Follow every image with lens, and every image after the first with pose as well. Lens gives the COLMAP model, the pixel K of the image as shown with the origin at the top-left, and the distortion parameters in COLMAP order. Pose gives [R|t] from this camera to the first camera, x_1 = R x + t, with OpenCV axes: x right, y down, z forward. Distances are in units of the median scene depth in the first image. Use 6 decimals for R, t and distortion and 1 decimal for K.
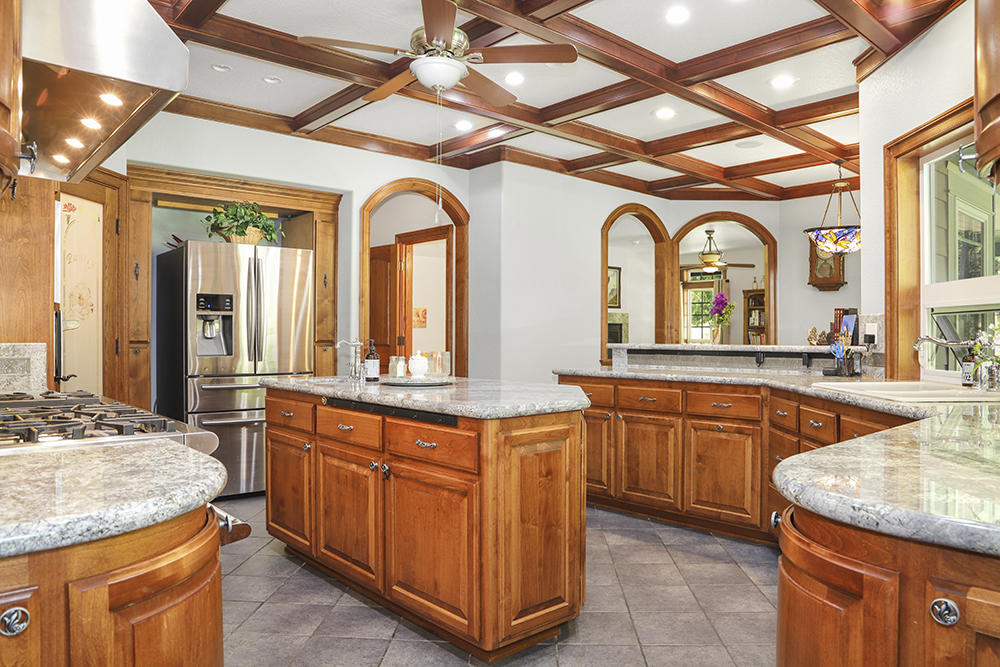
lens RADIAL K [[685.1, 0, 501.8], [0, 685.1, 333.6], [0, 0, 1]] dist [-0.102439, 0.040255]
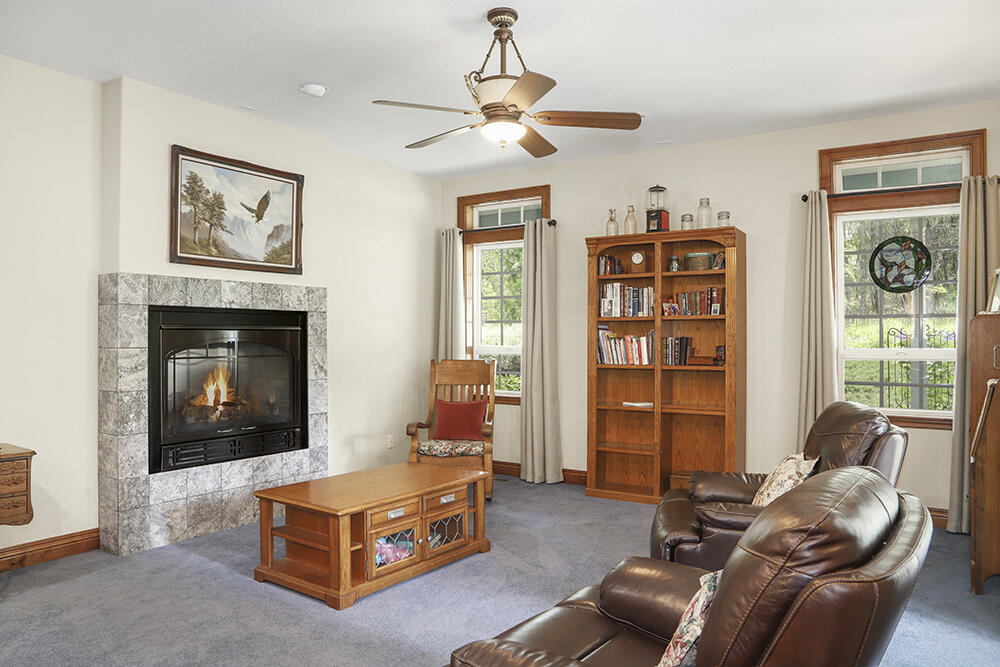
lens RADIAL K [[685.1, 0, 503.2], [0, 685.1, 338.9], [0, 0, 1]] dist [-0.102439, 0.040255]
pose [[0.967508, -0.002529, 0.252828, 0.566047], [0.002215, 0.999996, 0.001527, 0.004816], [-0.252831, -0.000917, 0.967510, 1.728400]]
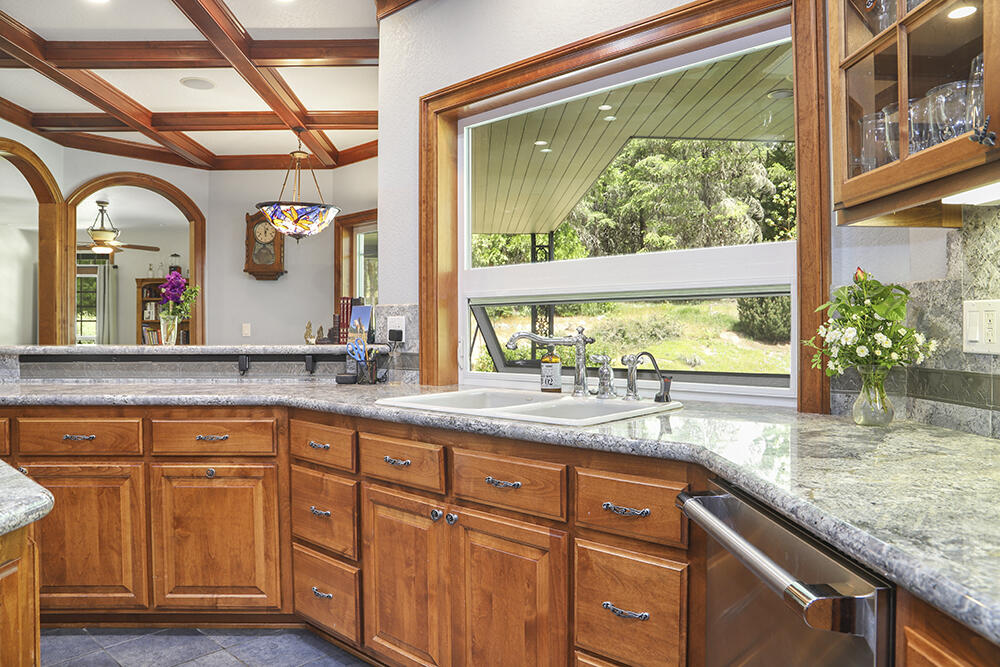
lens RADIAL K [[685.1, 0, 497.7], [0, 685.1, 333.1], [0, 0, 1]] dist [-0.102439, 0.040255]
pose [[0.636136, -0.006497, 0.771550, -0.002810], [0.002470, 0.999977, 0.006384, 0.000324], [-0.771573, -0.002156, 0.636137, 0.348509]]
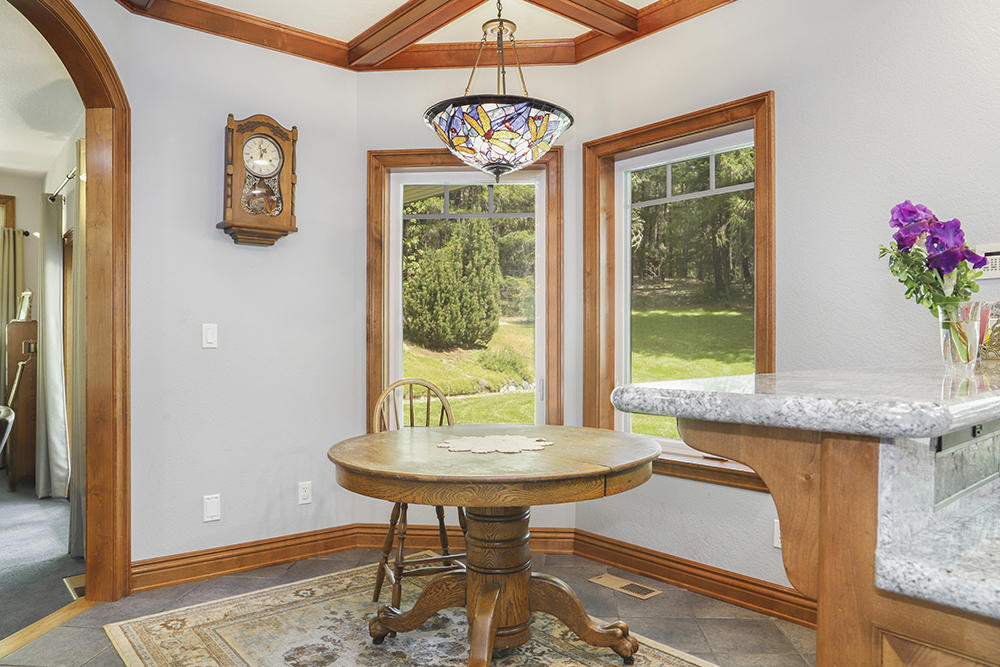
lens RADIAL K [[685.1, 0, 497.3], [0, 685.1, 338.0], [0, 0, 1]] dist [-0.102439, 0.040255]
pose [[0.049887, -0.005640, 0.998739, 0.021270], [0.014253, 0.999886, 0.004934, 0.006125], [-0.998653, 0.013989, 0.049961, 1.275308]]
